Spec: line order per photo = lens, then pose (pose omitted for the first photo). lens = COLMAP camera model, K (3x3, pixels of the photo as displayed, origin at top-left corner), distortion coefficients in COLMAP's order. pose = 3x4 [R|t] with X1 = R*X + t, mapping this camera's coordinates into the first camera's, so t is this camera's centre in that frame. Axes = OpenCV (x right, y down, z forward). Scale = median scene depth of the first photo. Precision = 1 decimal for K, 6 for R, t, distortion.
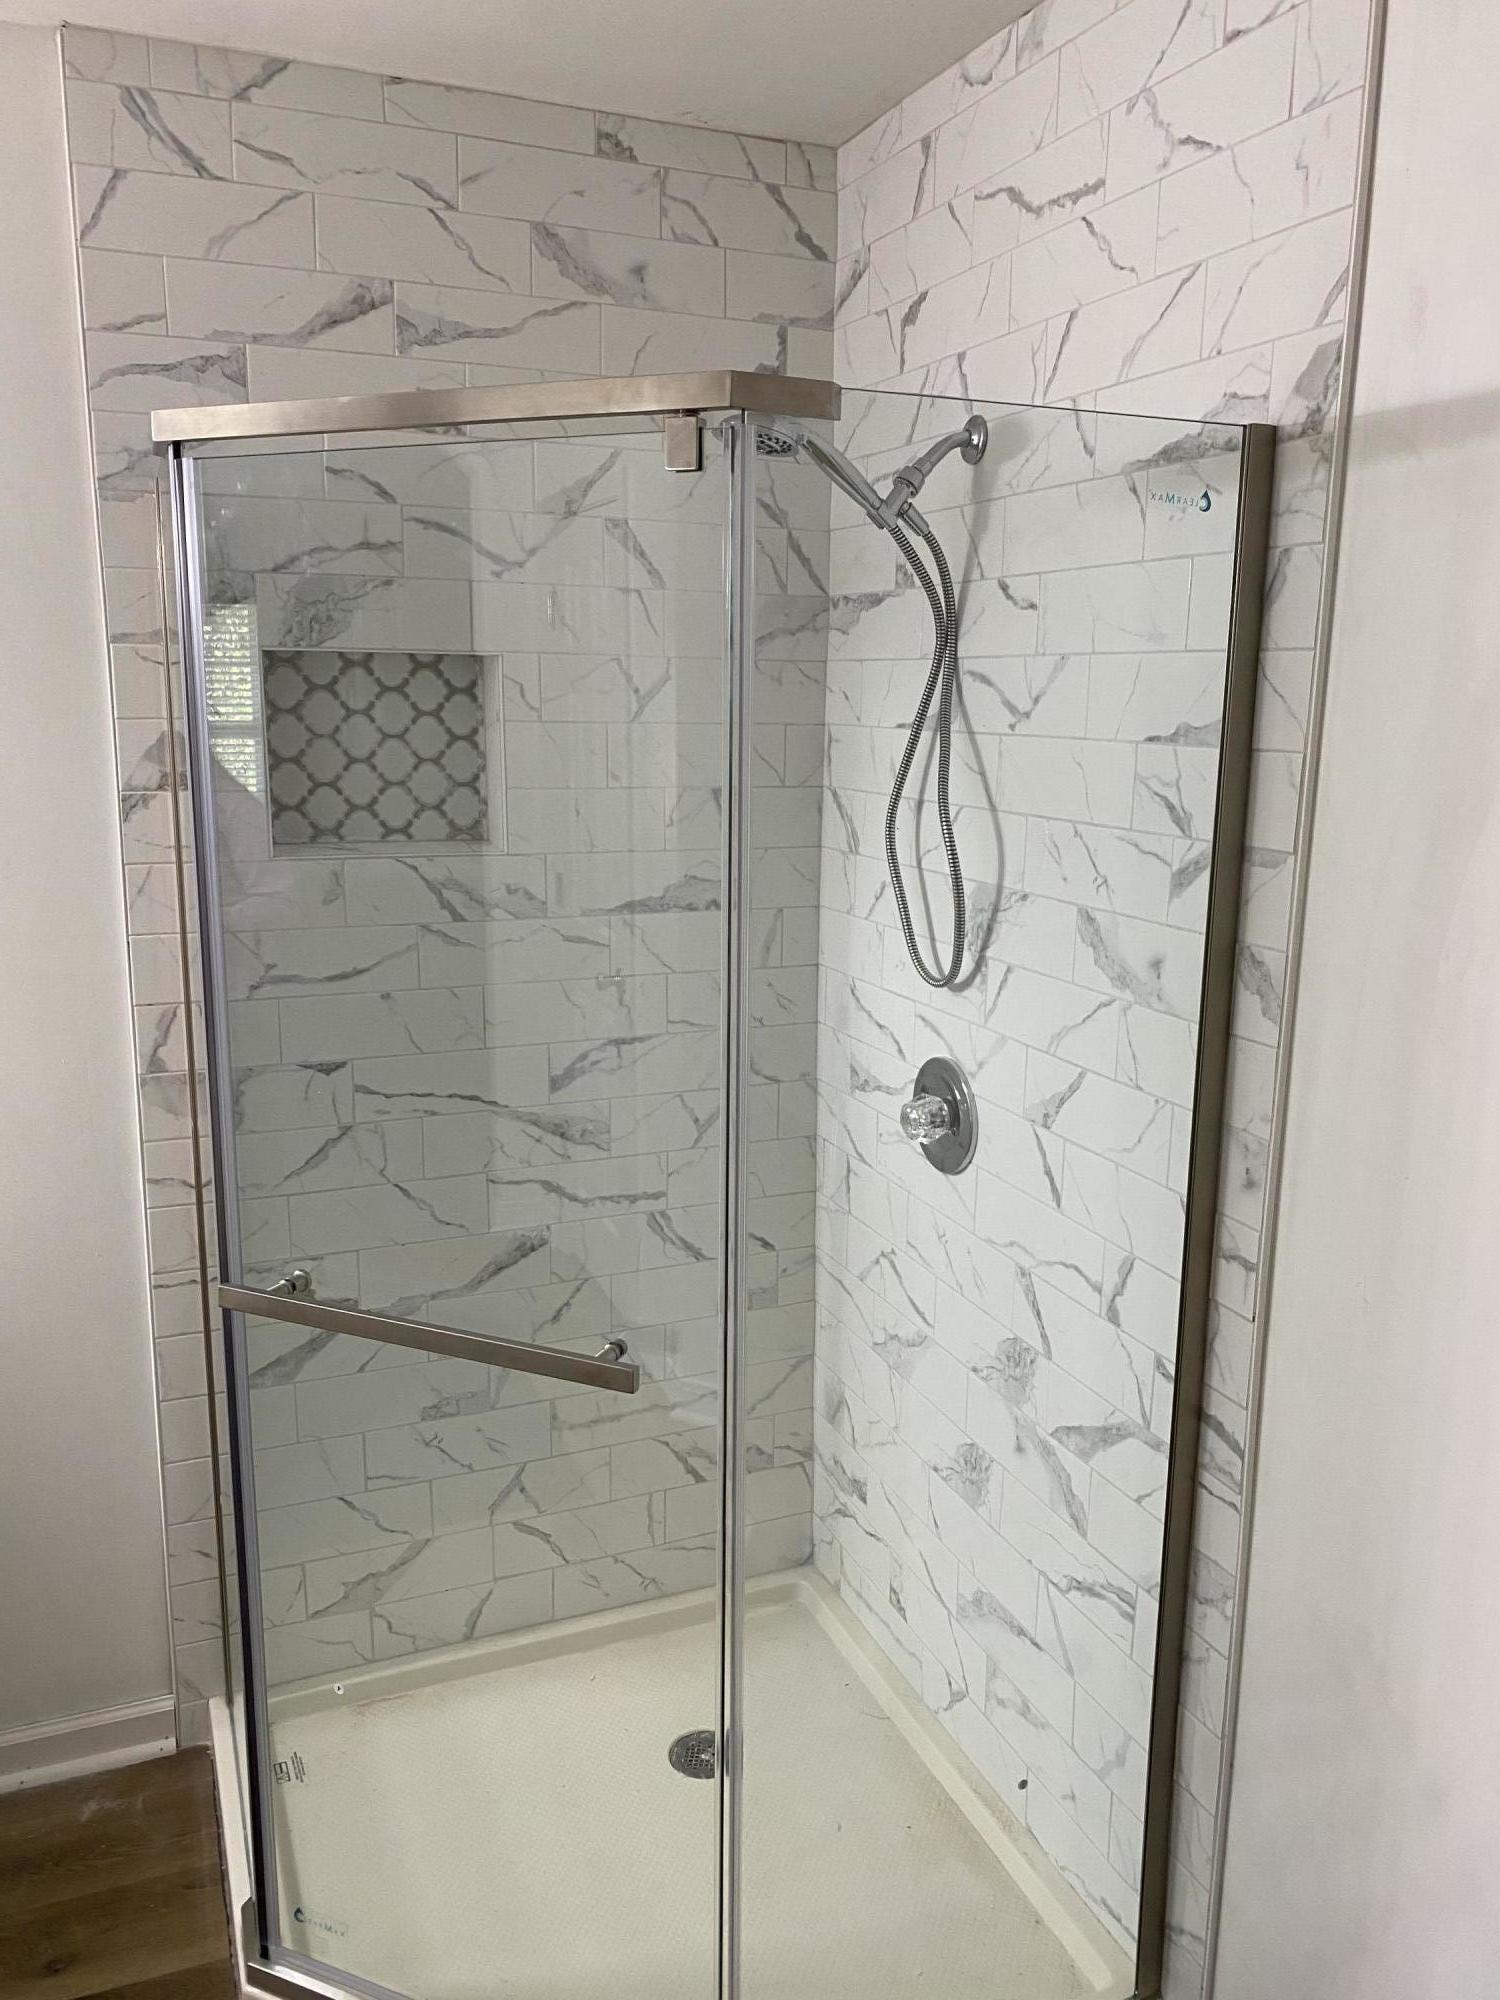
lens RADIAL K [[1527.7, 0, 759.9], [0, 1527.7, 991.0], [0, 0, 1]] dist [0.020383, -0.011909]
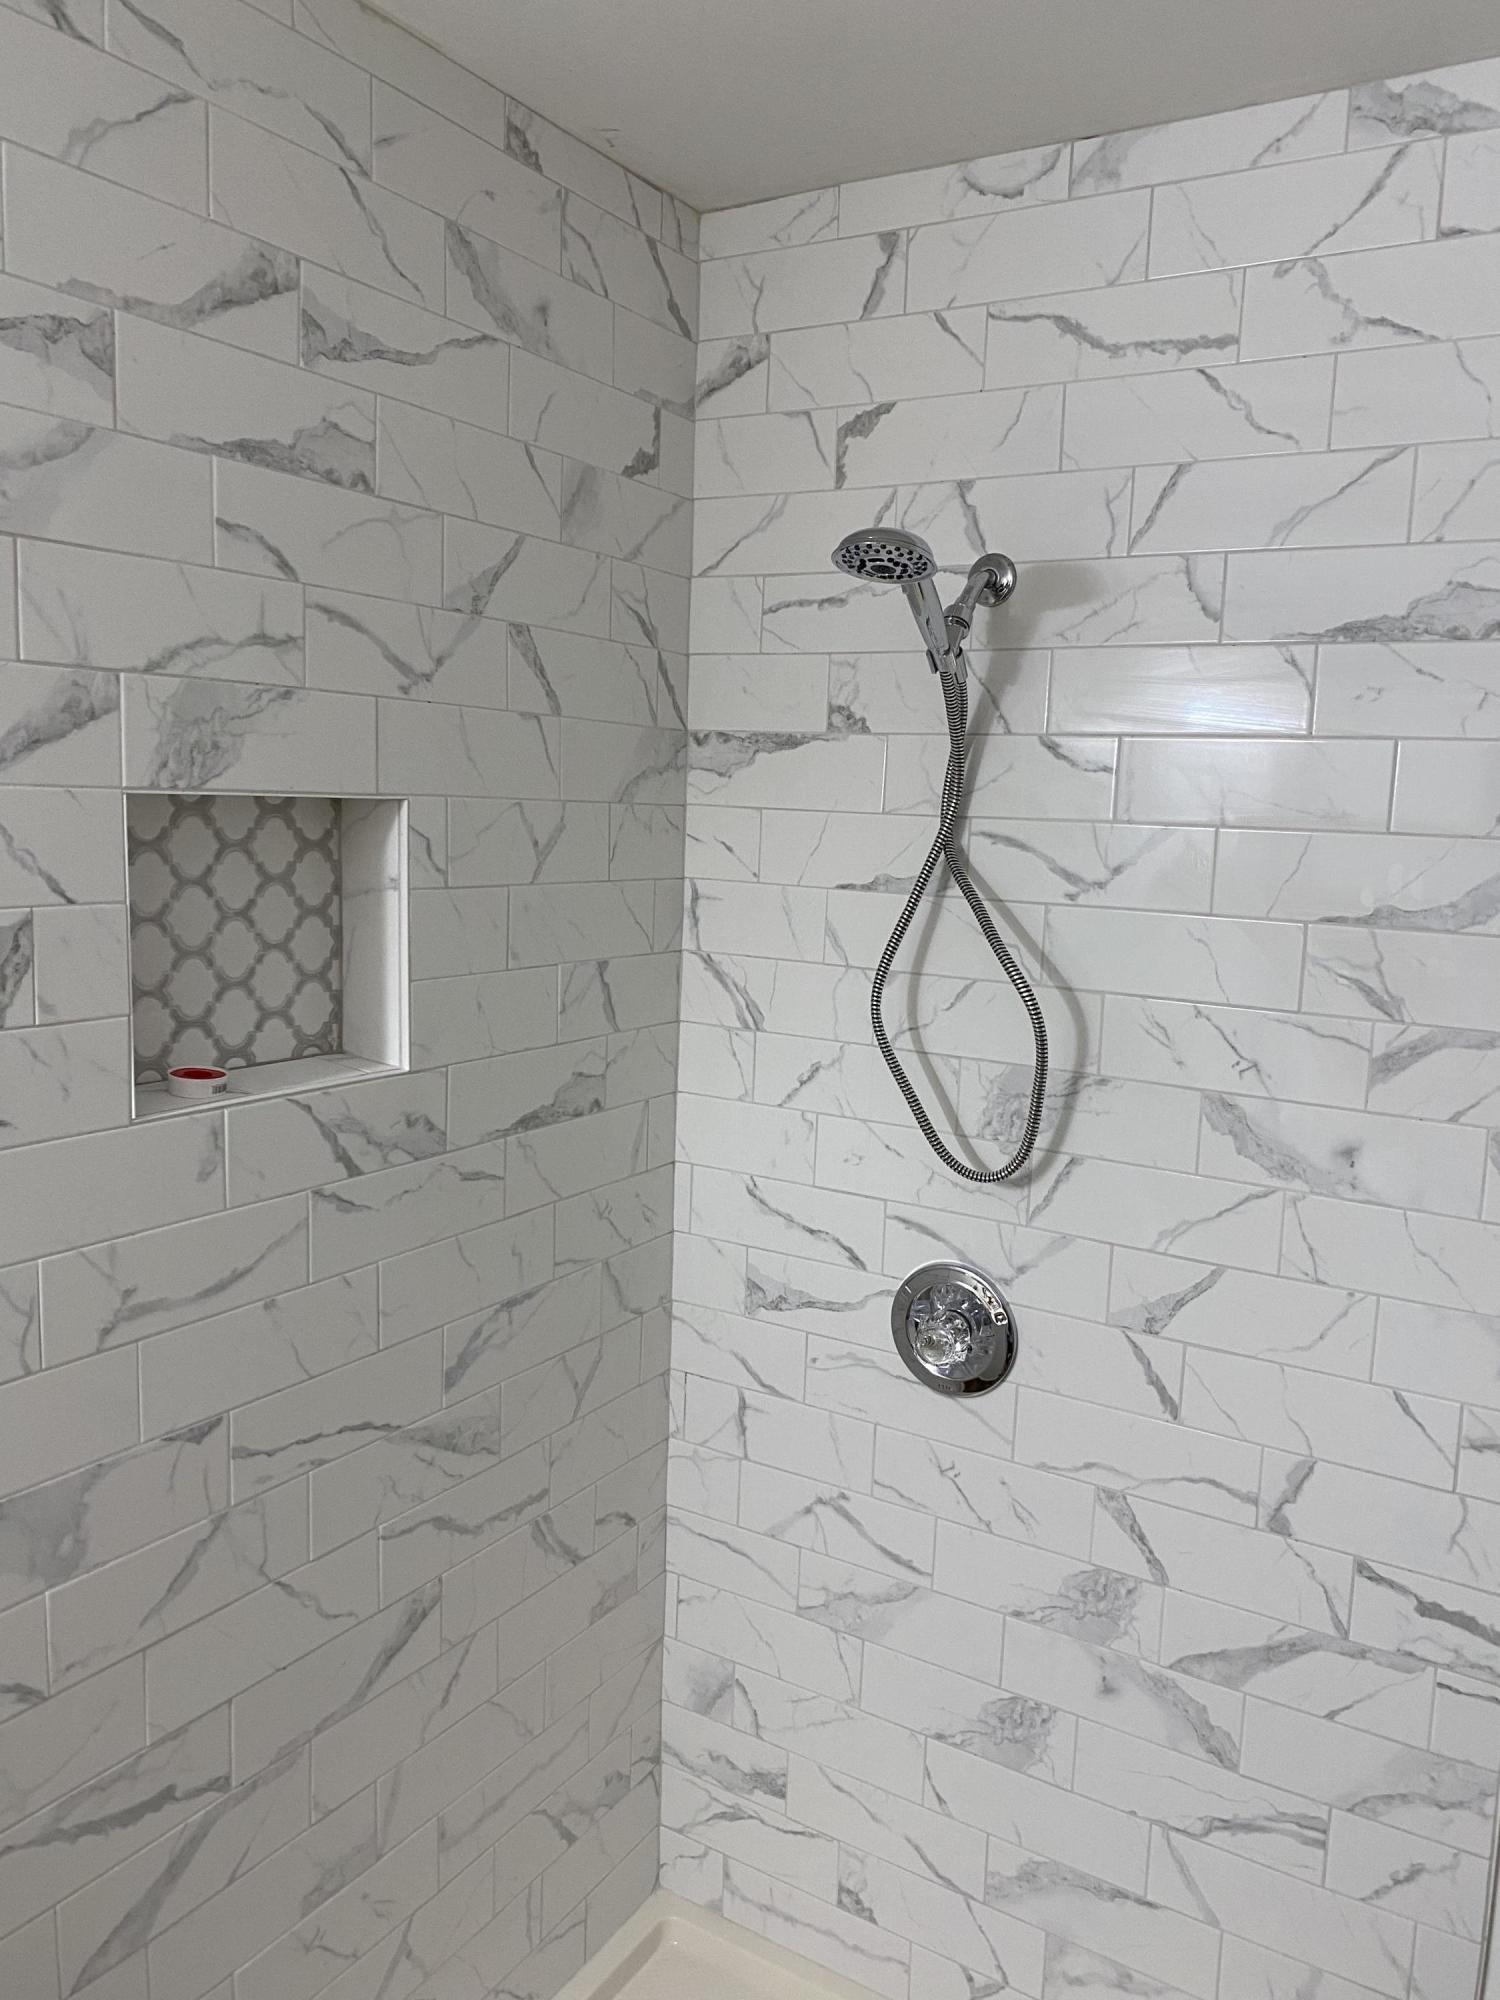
lens RADIAL K [[1527.7, 0, 759.9], [0, 1527.7, 991.0], [0, 0, 1]] dist [0.020383, -0.011909]
pose [[0.809534, -0.058941, 0.584107, -0.486303], [0.088300, 0.995853, -0.021889, -0.106042], [-0.580395, 0.069296, 0.811382, 0.349352]]
